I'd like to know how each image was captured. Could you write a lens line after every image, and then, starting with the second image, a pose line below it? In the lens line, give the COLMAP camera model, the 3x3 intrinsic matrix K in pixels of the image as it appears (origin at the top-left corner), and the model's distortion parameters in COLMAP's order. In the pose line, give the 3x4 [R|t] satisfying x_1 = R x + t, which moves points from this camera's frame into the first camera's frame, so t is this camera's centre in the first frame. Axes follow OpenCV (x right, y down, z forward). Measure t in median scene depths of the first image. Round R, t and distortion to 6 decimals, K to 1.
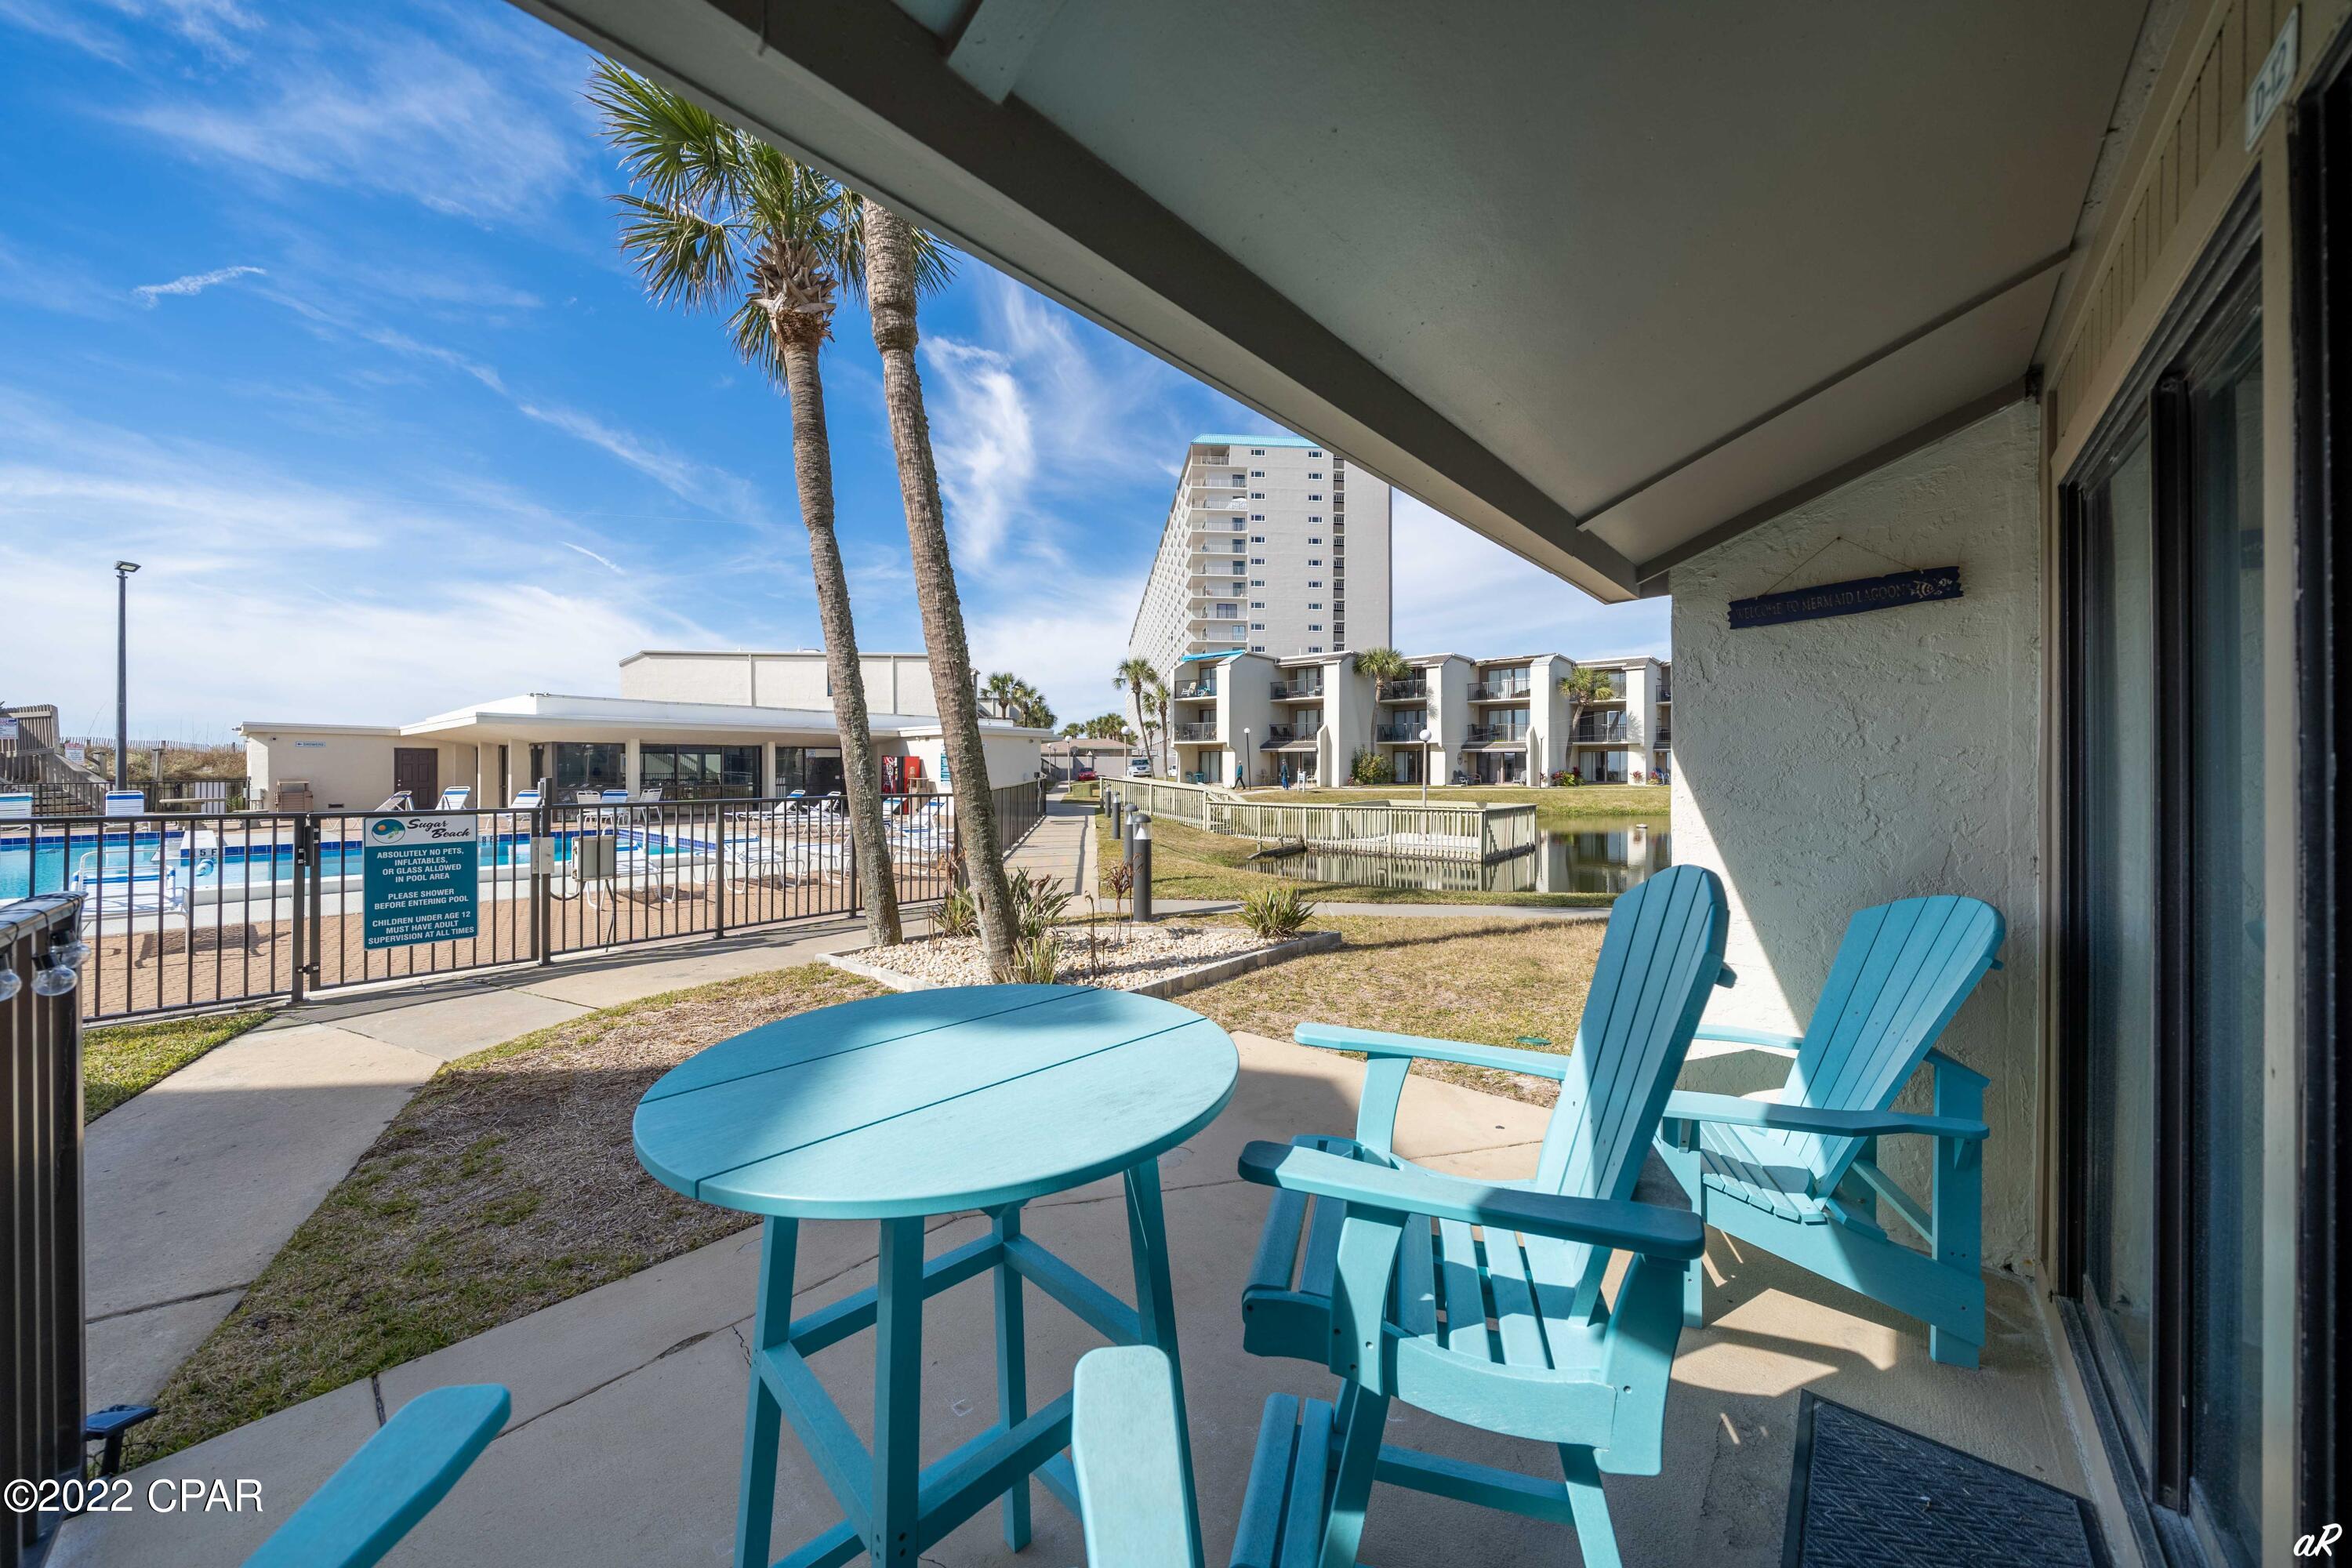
lens RADIAL K [[808.7, 0, 1162.7], [0, 808.7, 777.9], [0, 0, 1]] dist [-0.009818, 0.000223]
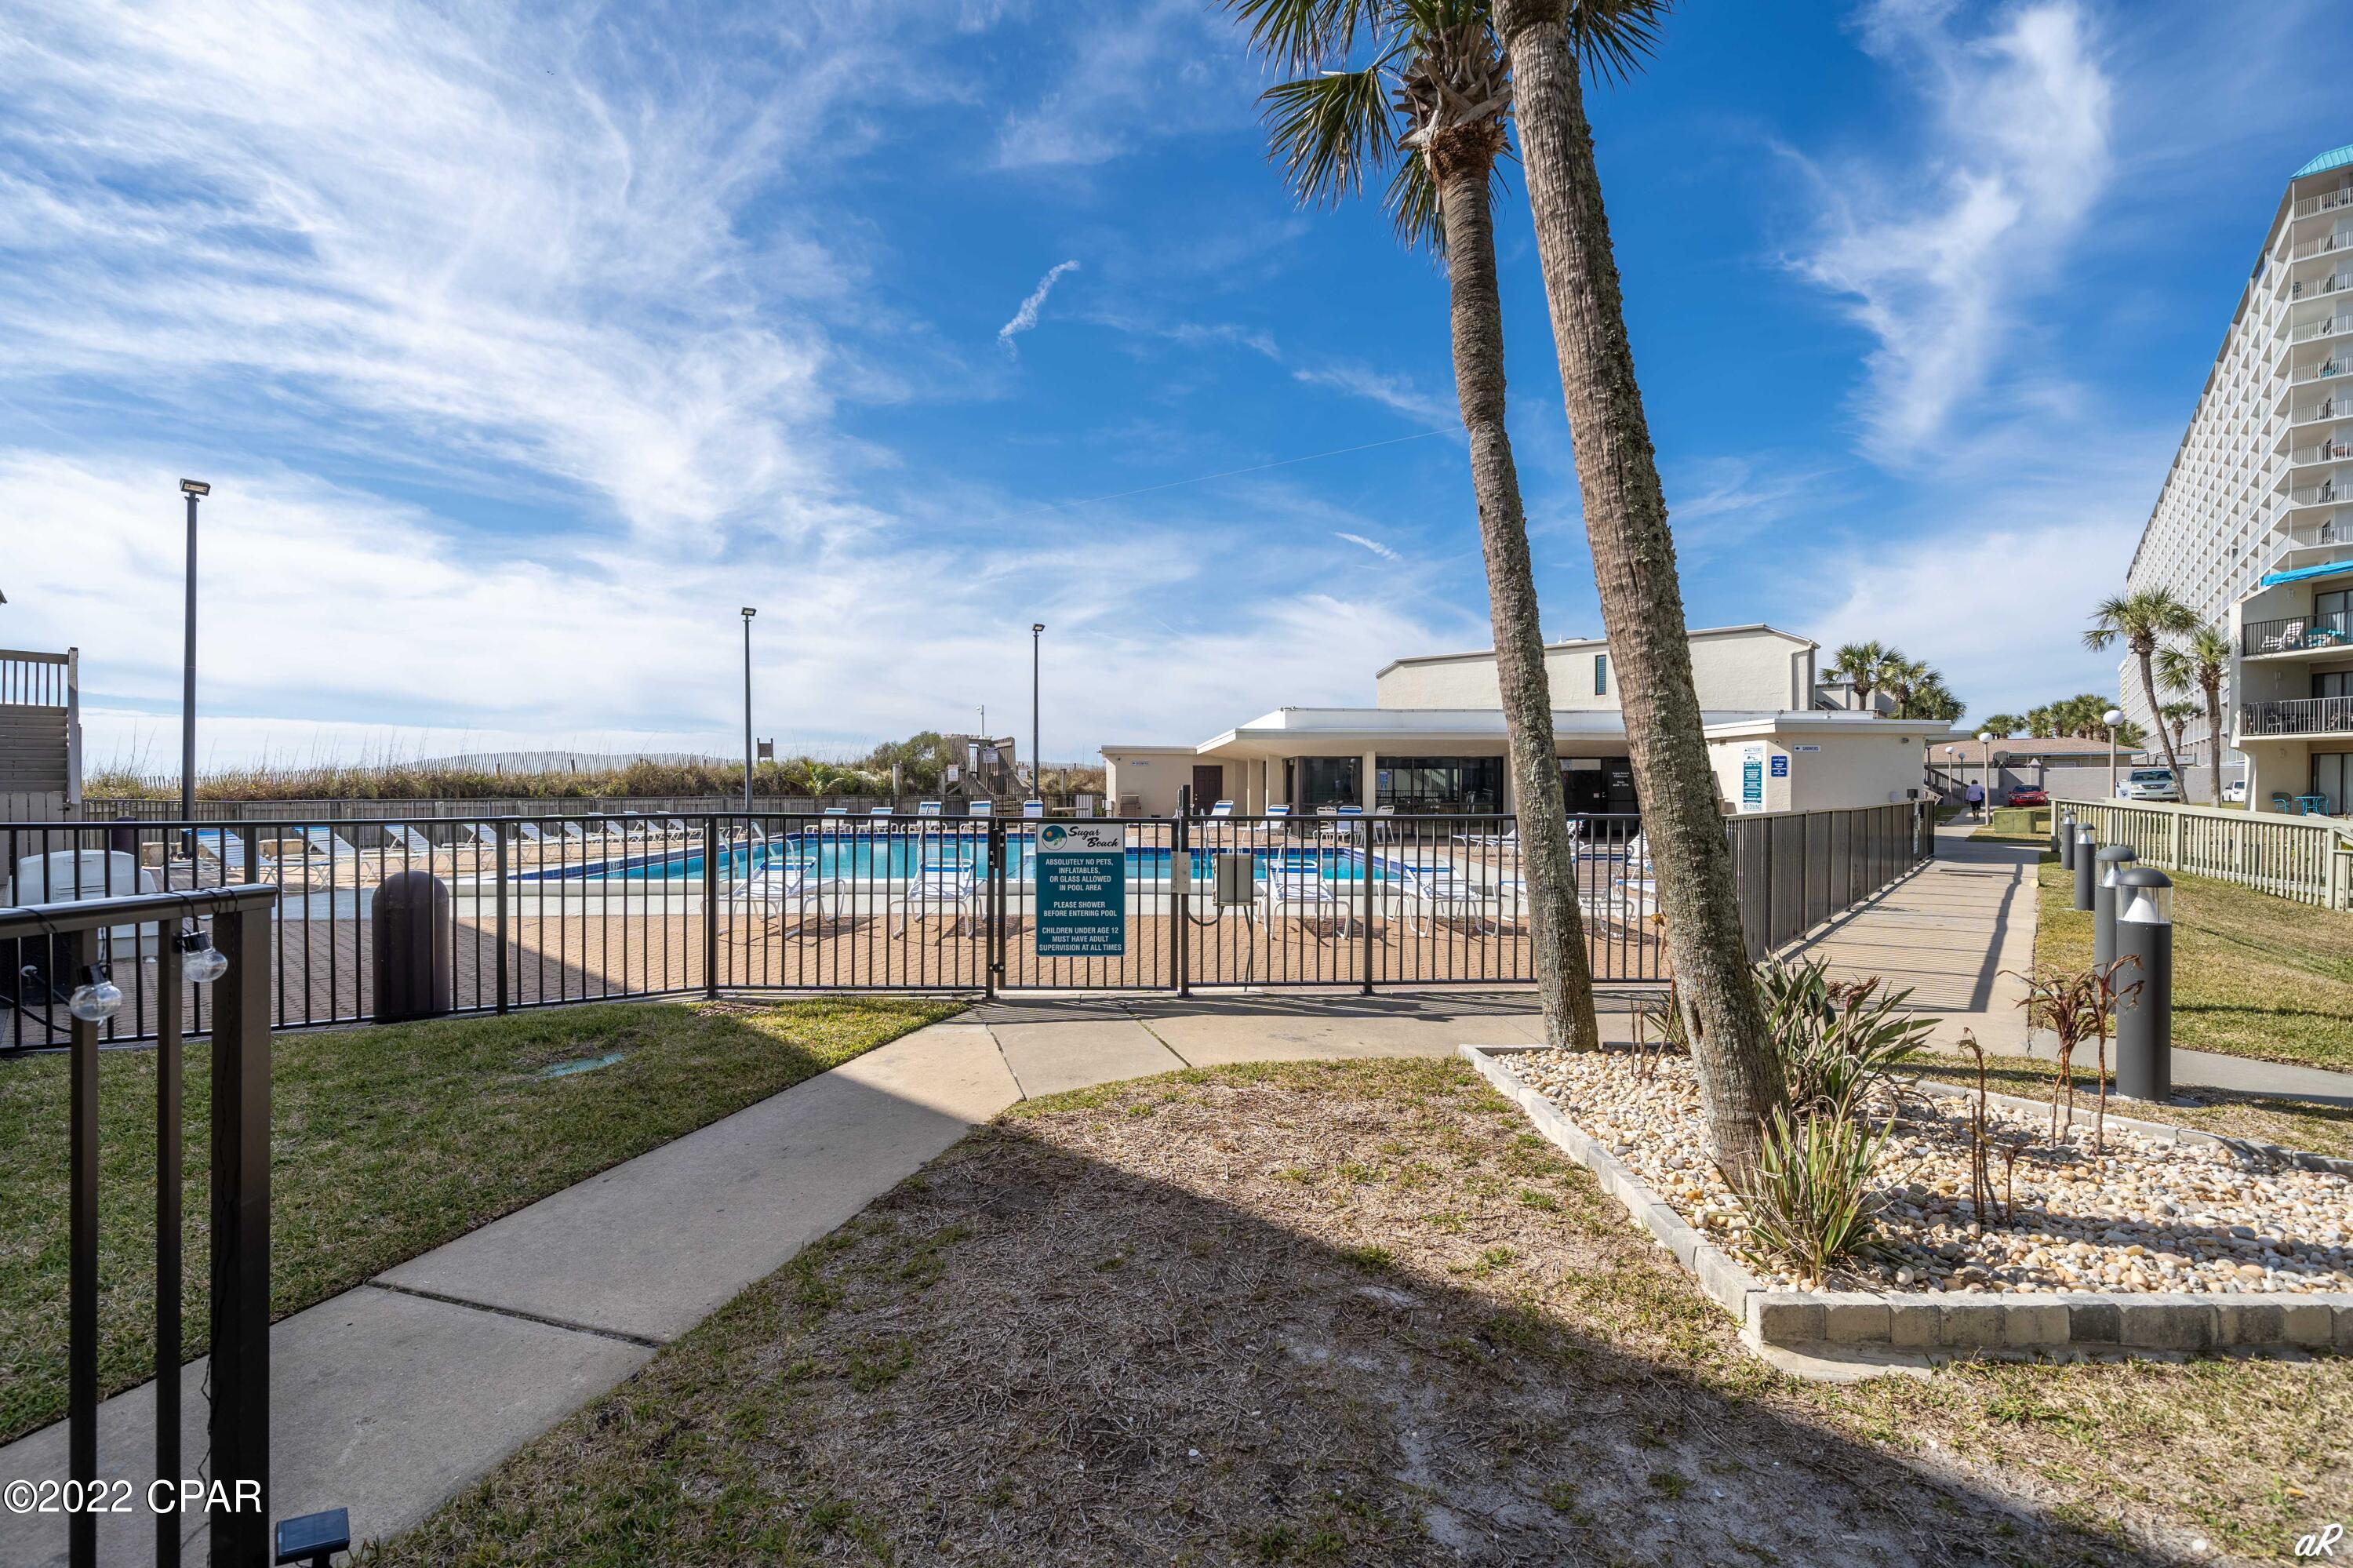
lens RADIAL K [[973.5, 0, 1166.6], [0, 973.5, 791.1], [0, 0, 1]] dist [-0.000475, -0.000034]
pose [[0.682359, 0.005508, -0.730996, -0.000004], [-0.011039, 0.999935, -0.002771, 0.001347], [0.730934, 0.009960, 0.682376, 0.034506]]
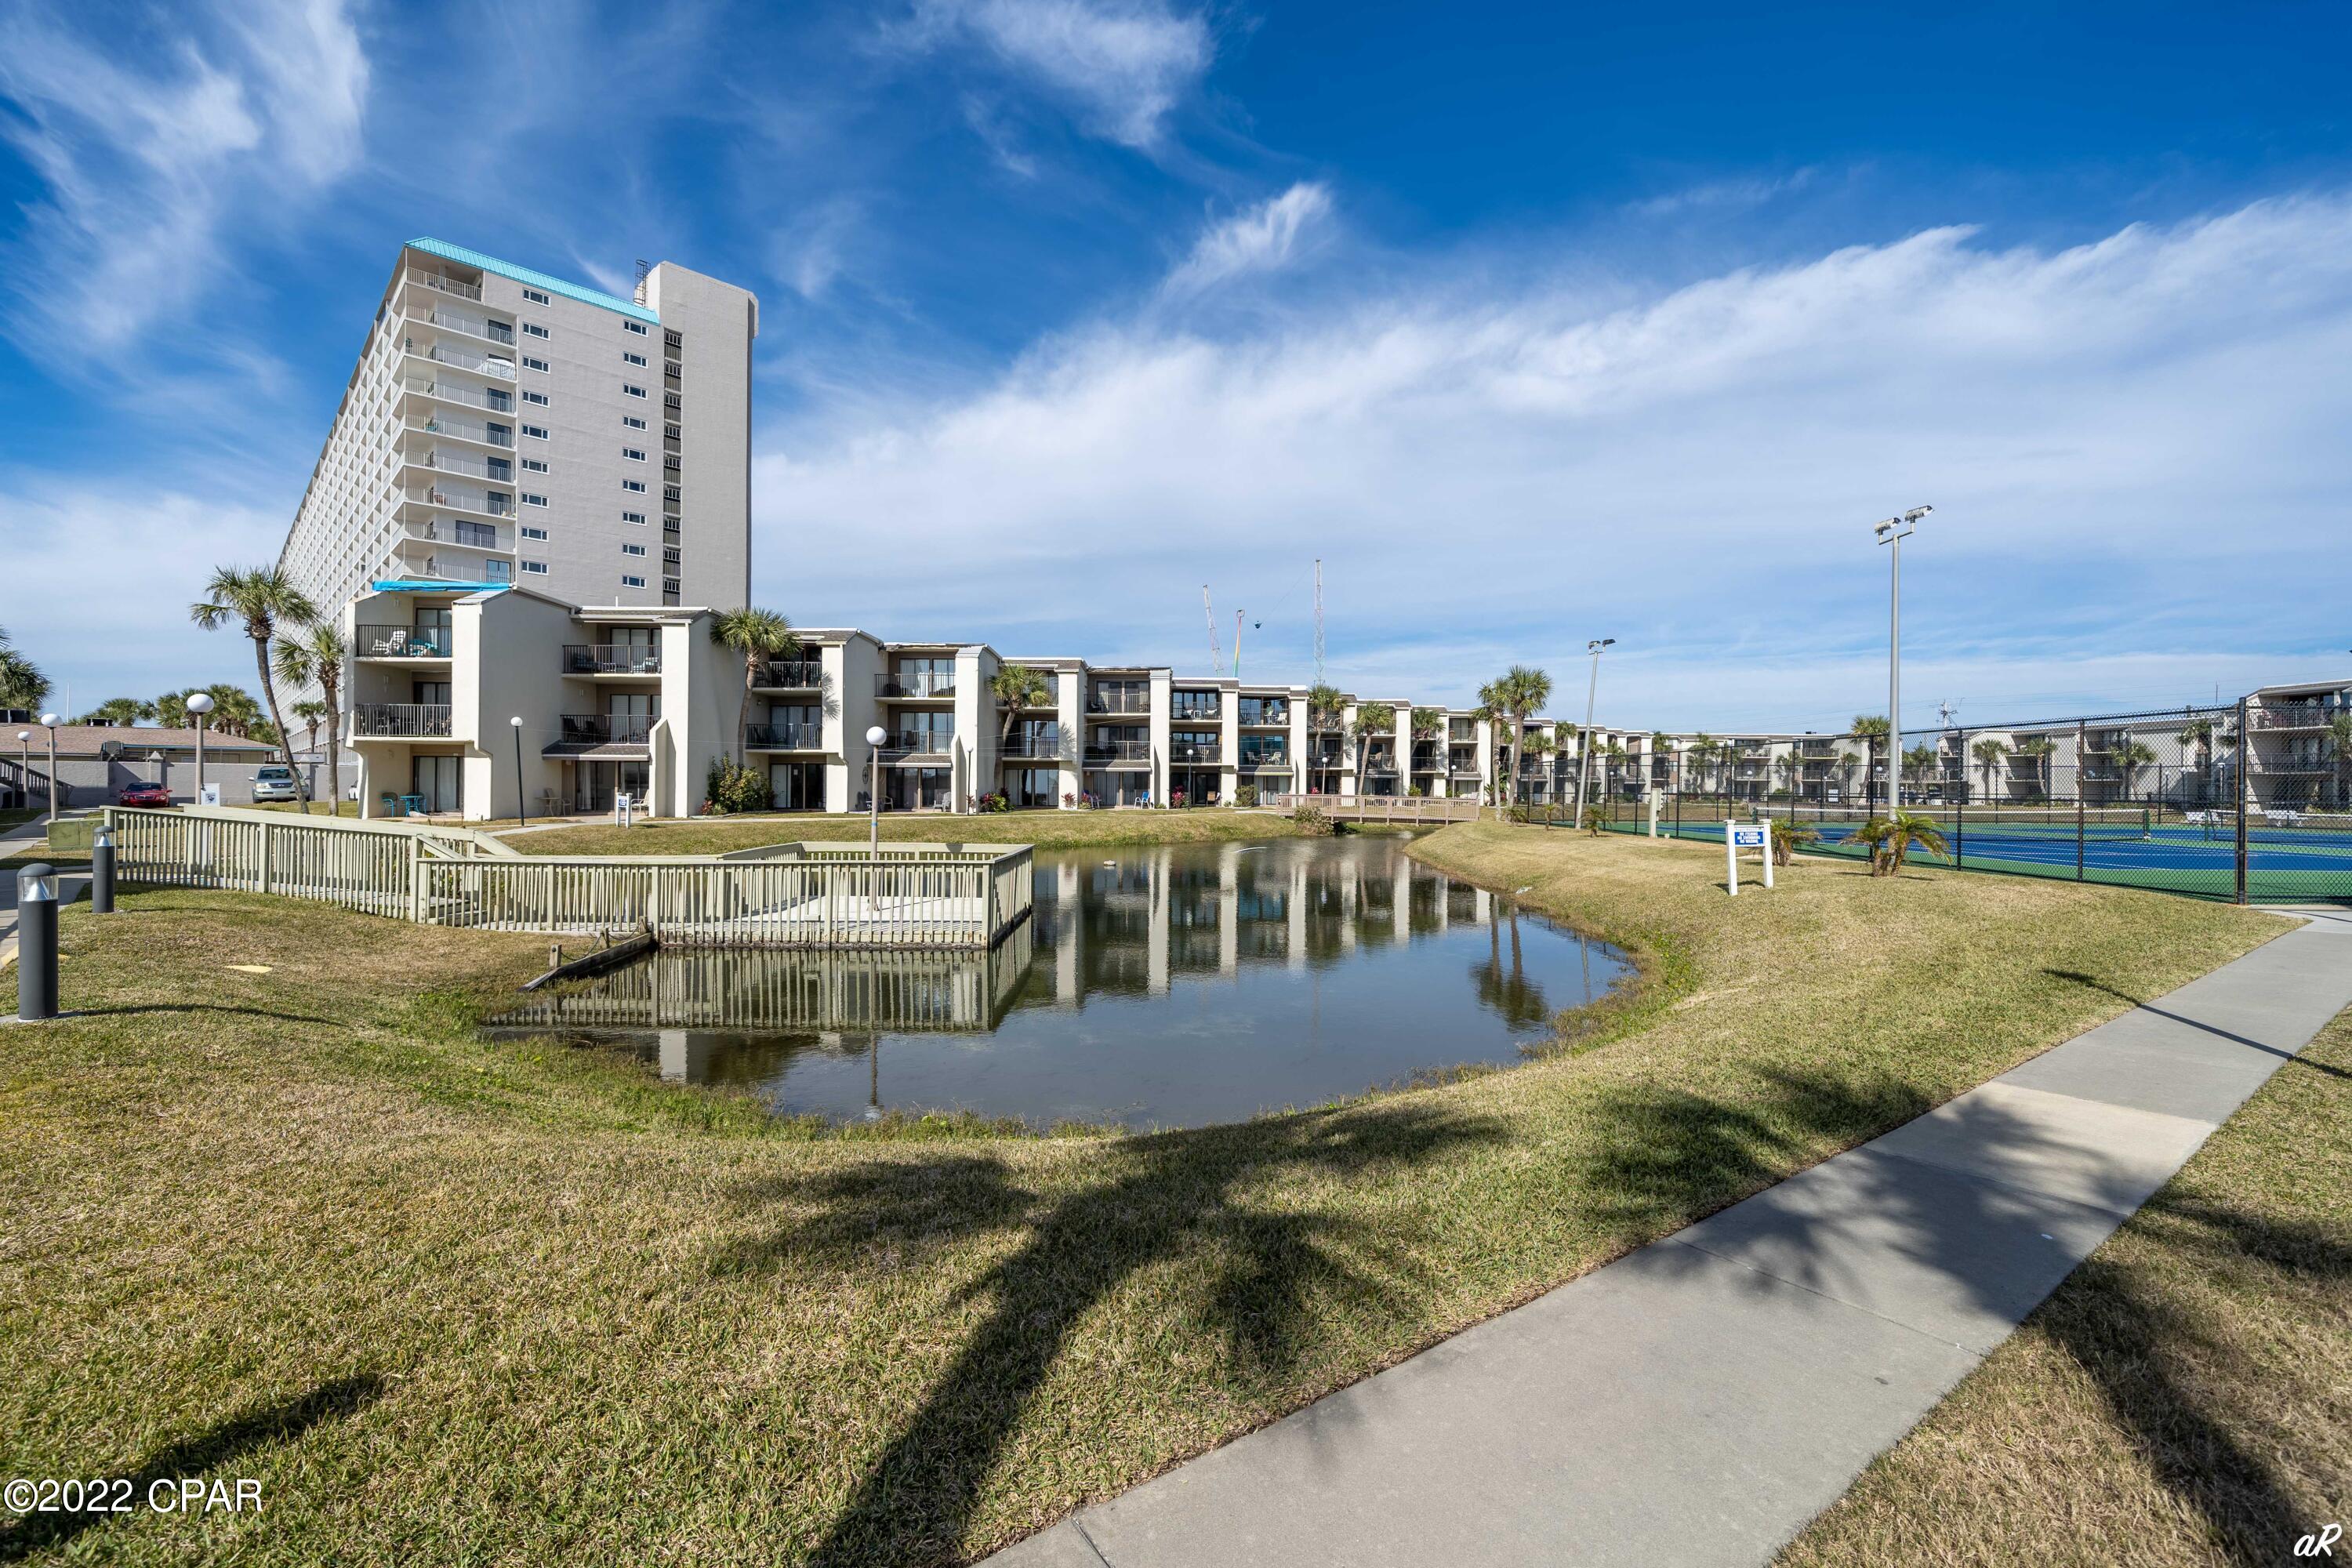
lens RADIAL K [[973.1, 0, 1166.1], [0, 973.1, 791.1], [0, 0, 1]] dist [-0.000475, -0.000034]
pose [[0.766945, 0.004010, 0.641701, 0.014077], [0.001109, 0.999971, -0.007574, -0.003235], [-0.641712, 0.006520, 0.766918, 0.165445]]
